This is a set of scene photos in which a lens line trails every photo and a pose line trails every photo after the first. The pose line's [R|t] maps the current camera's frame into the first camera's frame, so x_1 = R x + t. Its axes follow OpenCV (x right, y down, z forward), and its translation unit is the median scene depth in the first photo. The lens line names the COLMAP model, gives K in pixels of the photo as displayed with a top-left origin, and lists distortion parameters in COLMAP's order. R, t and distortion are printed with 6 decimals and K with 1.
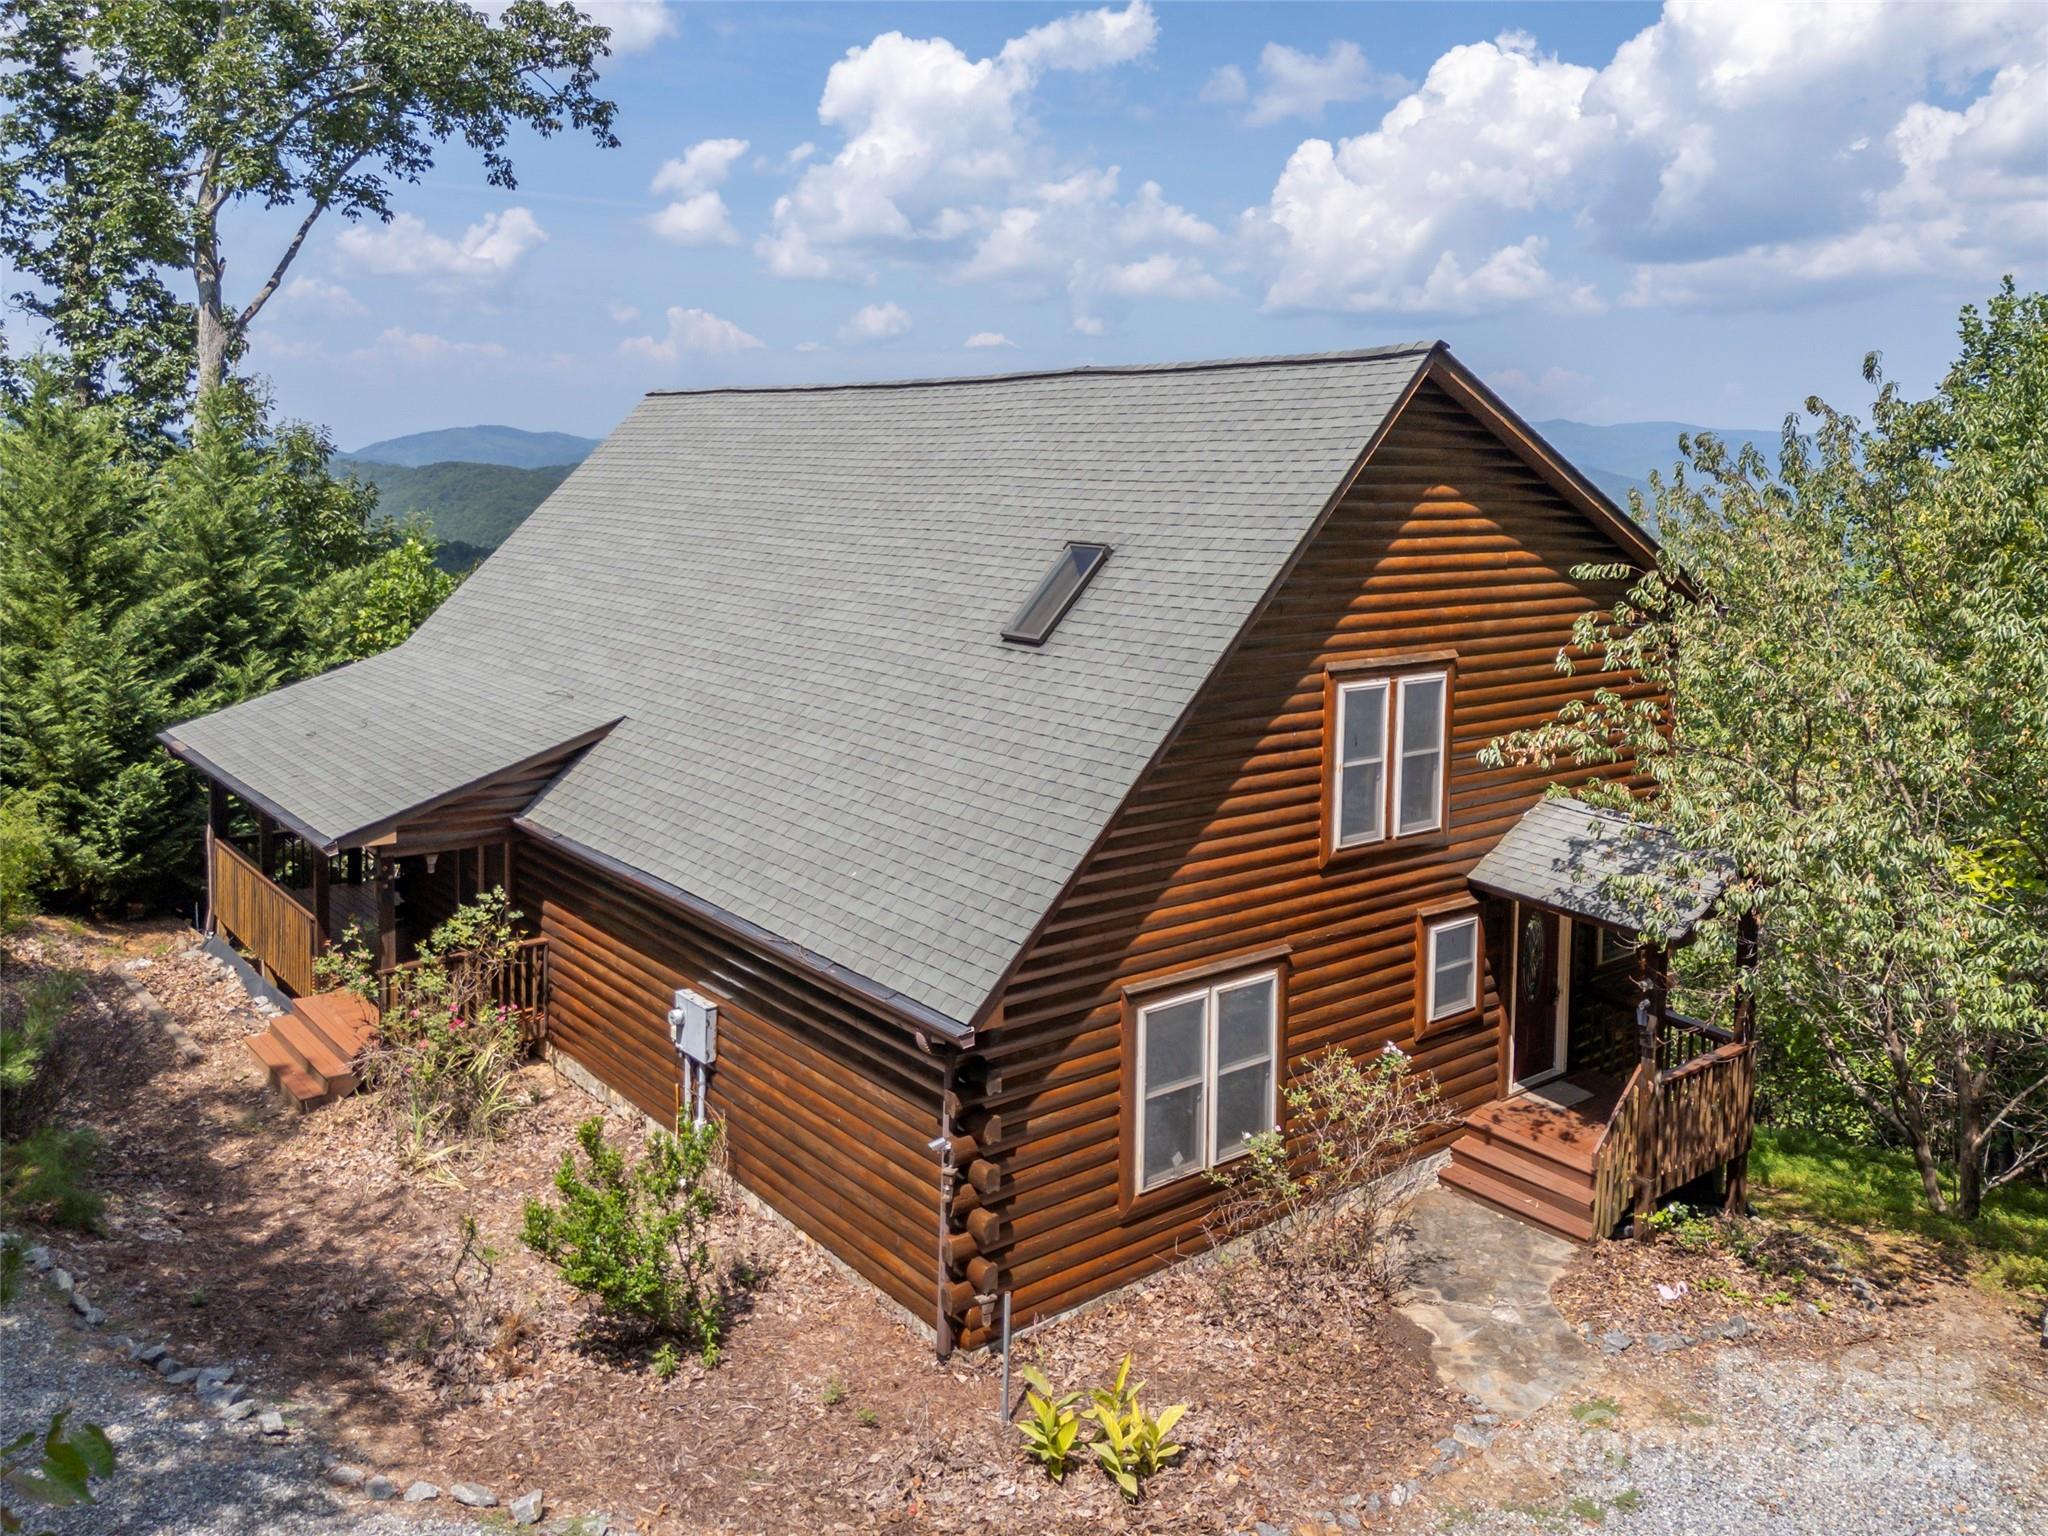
lens RADIAL K [[1611.5, 0, 1021.7], [0, 1611.5, 579.9], [0, 0, 1]] dist [0.048021, -0.003841]
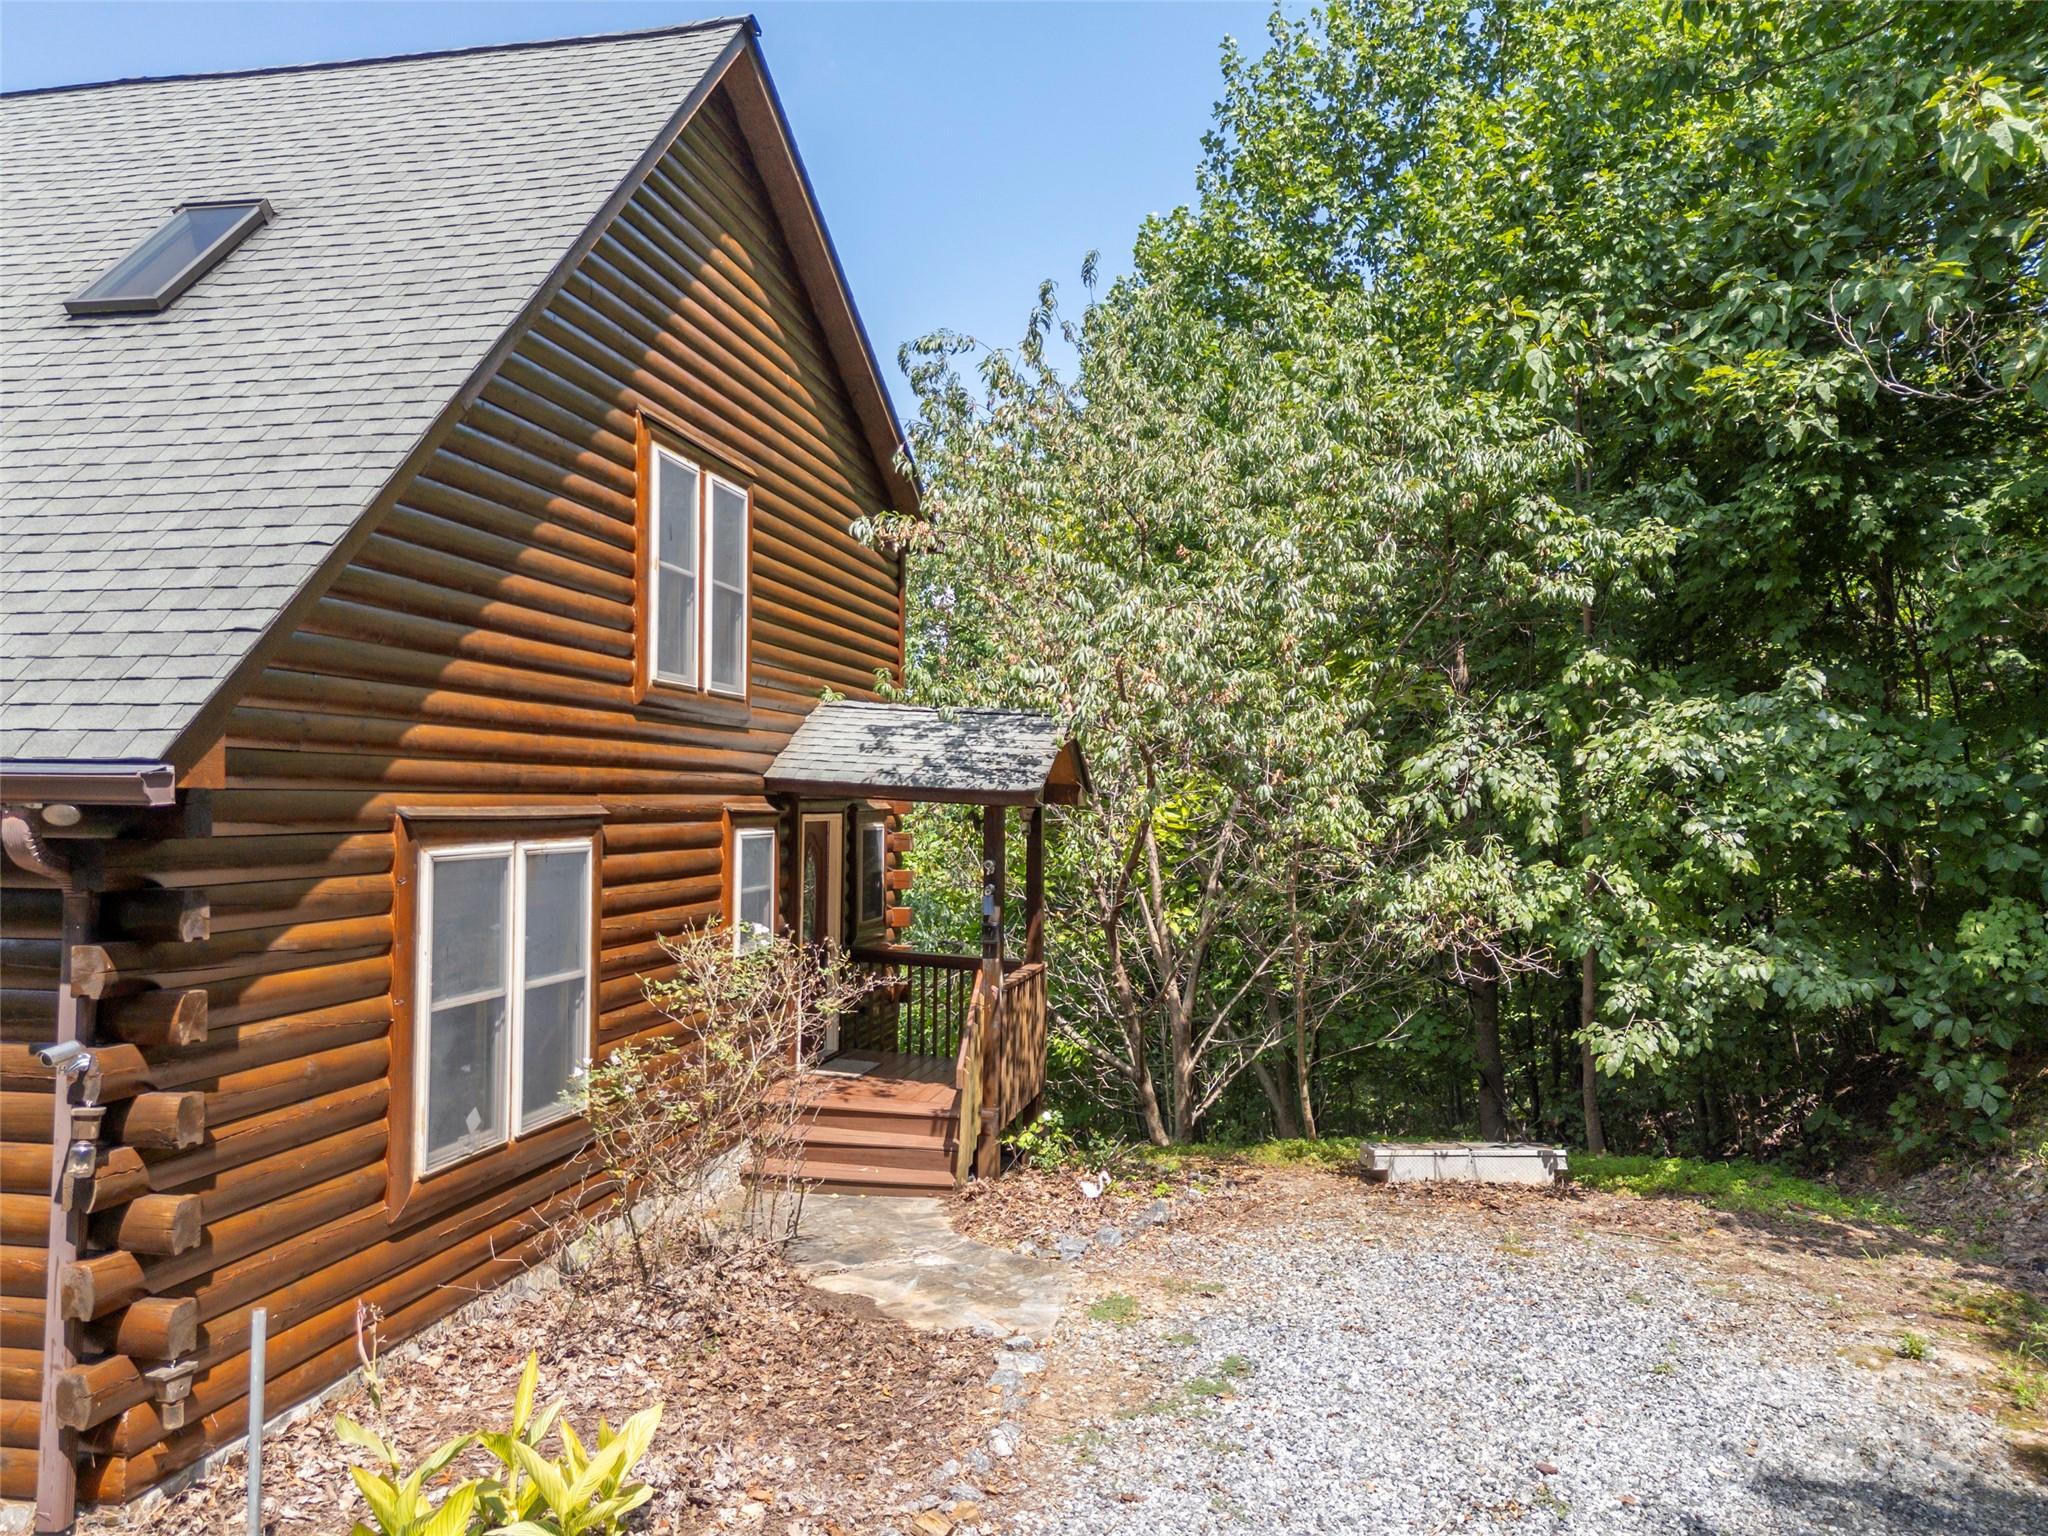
lens RADIAL K [[1515.1, 0, 1016.3], [0, 1515.1, 769.9], [0, 0, 1]] dist [0.065141, -0.051960]
pose [[0.774849, 0.002179, 0.632143, -0.108003], [0.054144, 0.996091, -0.069800, 0.281795], [-0.629824, 0.088312, 0.771701, 0.429951]]
